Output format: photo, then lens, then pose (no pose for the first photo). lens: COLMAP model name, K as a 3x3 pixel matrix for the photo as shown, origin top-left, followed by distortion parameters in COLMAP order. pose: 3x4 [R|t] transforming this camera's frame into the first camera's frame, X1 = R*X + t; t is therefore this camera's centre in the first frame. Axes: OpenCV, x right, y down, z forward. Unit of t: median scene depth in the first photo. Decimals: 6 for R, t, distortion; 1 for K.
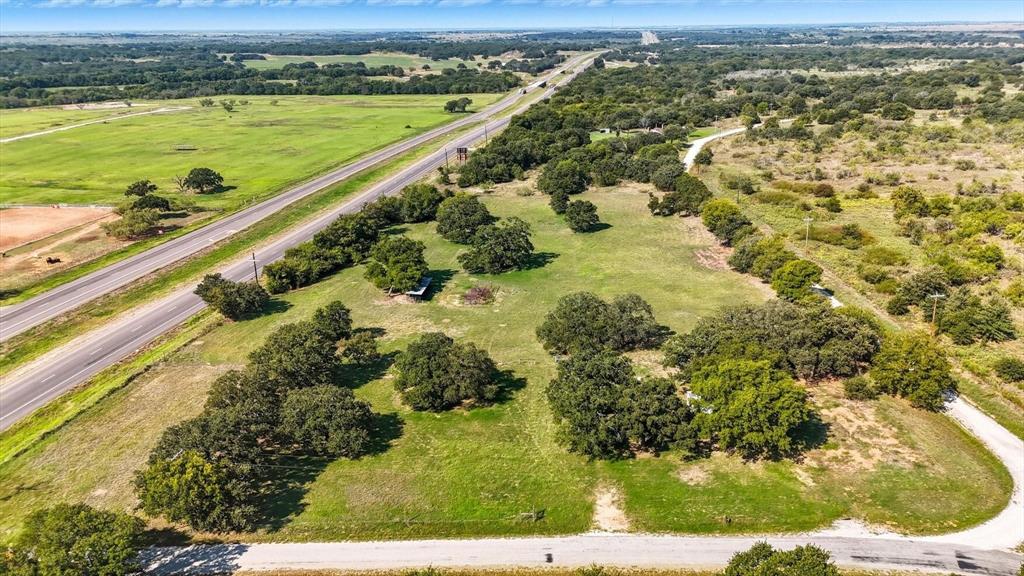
lens RADIAL K [[754.3, 0, 515.7], [0, 754.3, 291.2], [0, 0, 1]] dist [0.062366, -0.057028]
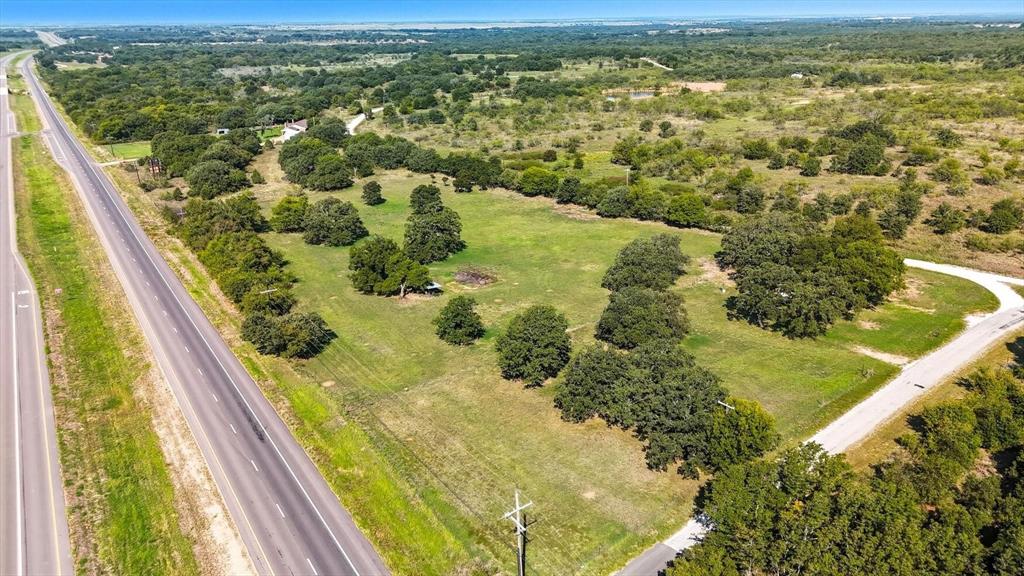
lens RADIAL K [[754.3, 0, 515.7], [0, 754.3, 291.2], [0, 0, 1]] dist [0.062366, -0.057028]
pose [[0.747355, -0.222981, 0.625891, -0.514243], [0.222664, 0.971586, 0.080262, -0.036198], [-0.626004, 0.079379, 0.775770, 0.137680]]
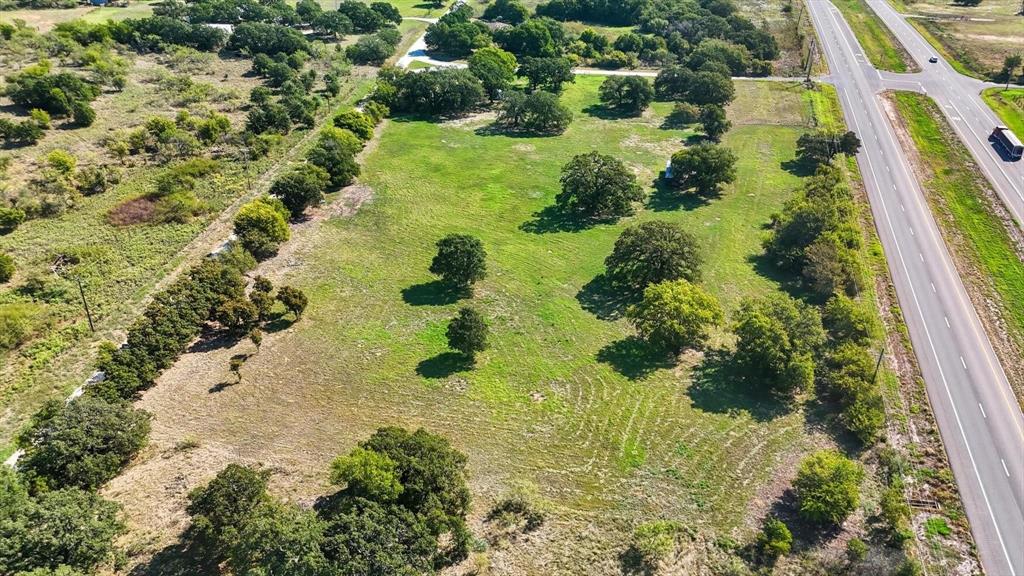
lens RADIAL K [[754.3, 0, 515.7], [0, 754.3, 291.2], [0, 0, 1]] dist [0.062366, -0.057028]
pose [[-0.993867, -0.046312, 0.100421, -0.016481], [0.044598, 0.663103, 0.747198, -0.548749], [-0.101194, 0.747094, -0.656971, 1.461231]]
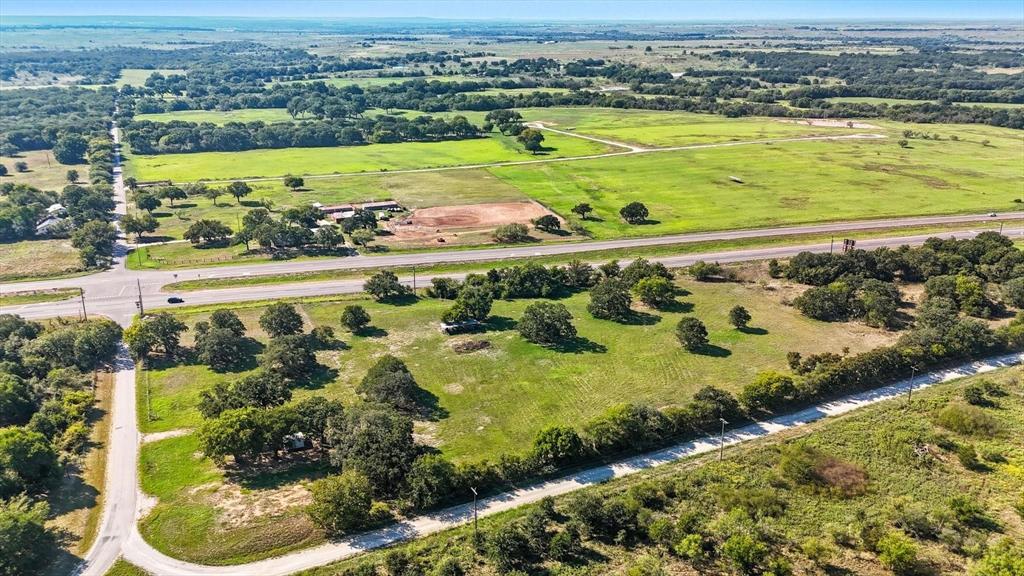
lens RADIAL K [[754.3, 0, 515.7], [0, 754.3, 291.2], [0, 0, 1]] dist [0.062366, -0.057028]
pose [[0.438969, 0.315594, -0.841253, 0.839303], [-0.301864, 0.933663, 0.192748, -0.285375], [0.846276, 0.169334, 0.505116, 0.303012]]
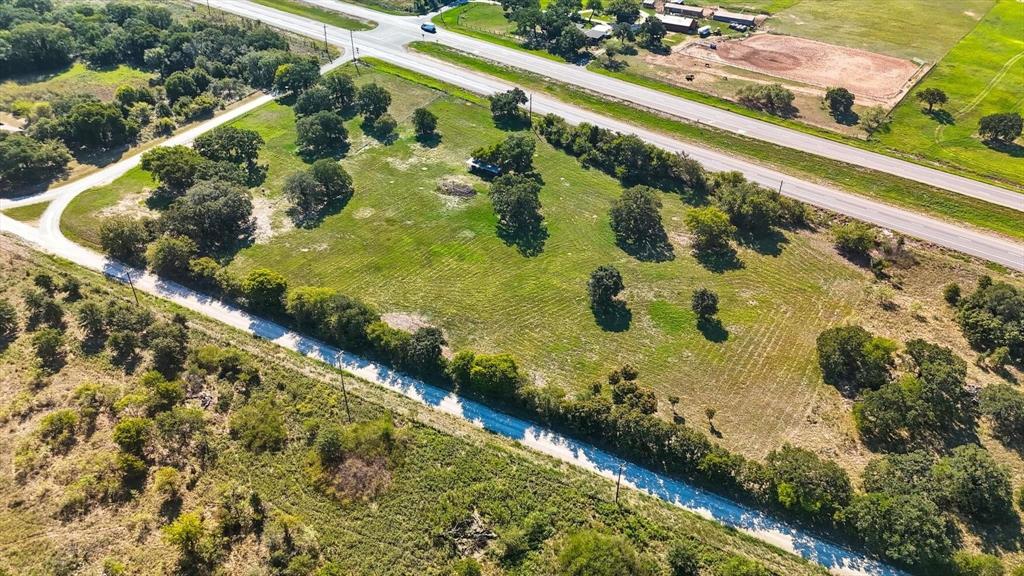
lens RADIAL K [[754.3, 0, 515.7], [0, 754.3, 291.2], [0, 0, 1]] dist [0.062366, -0.057028]
pose [[-0.476525, 0.546119, -0.688969, 0.706064], [-0.278973, 0.649238, 0.707577, -0.653721], [0.833725, 0.529382, -0.157026, 1.091108]]
